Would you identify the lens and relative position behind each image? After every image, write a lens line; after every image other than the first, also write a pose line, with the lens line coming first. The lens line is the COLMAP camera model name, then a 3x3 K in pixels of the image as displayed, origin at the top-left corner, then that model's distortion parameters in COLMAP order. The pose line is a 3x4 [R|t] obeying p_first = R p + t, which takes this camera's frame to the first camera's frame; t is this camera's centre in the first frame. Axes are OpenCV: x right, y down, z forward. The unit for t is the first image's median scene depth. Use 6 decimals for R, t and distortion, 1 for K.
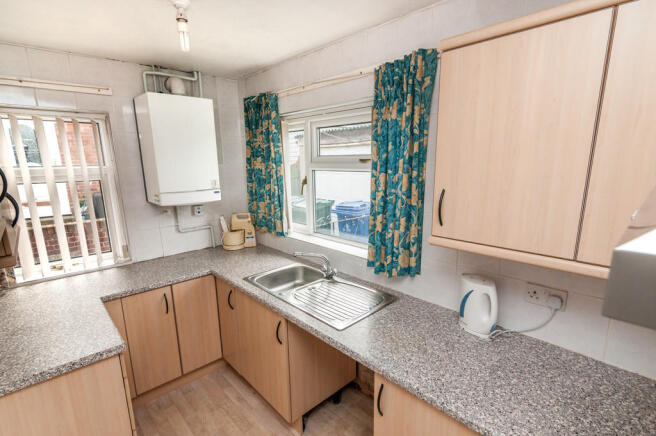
lens RADIAL K [[314.6, 0, 326.6], [0, 314.6, 222.7], [0, 0, 1]] dist [-0.003436, 0.005153]
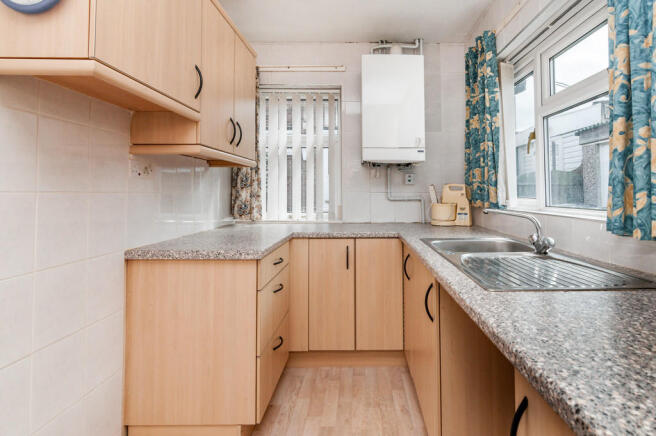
lens RADIAL K [[328.1, 0, 362.5], [0, 328.1, 176.5], [0, 0, 1]] dist [-0.009785, 0.000100]
pose [[0.741392, -0.016015, -0.670881, 0.151015], [-0.144751, 0.972365, -0.183176, 0.164664], [0.655275, 0.232916, 0.718585, 0.232790]]
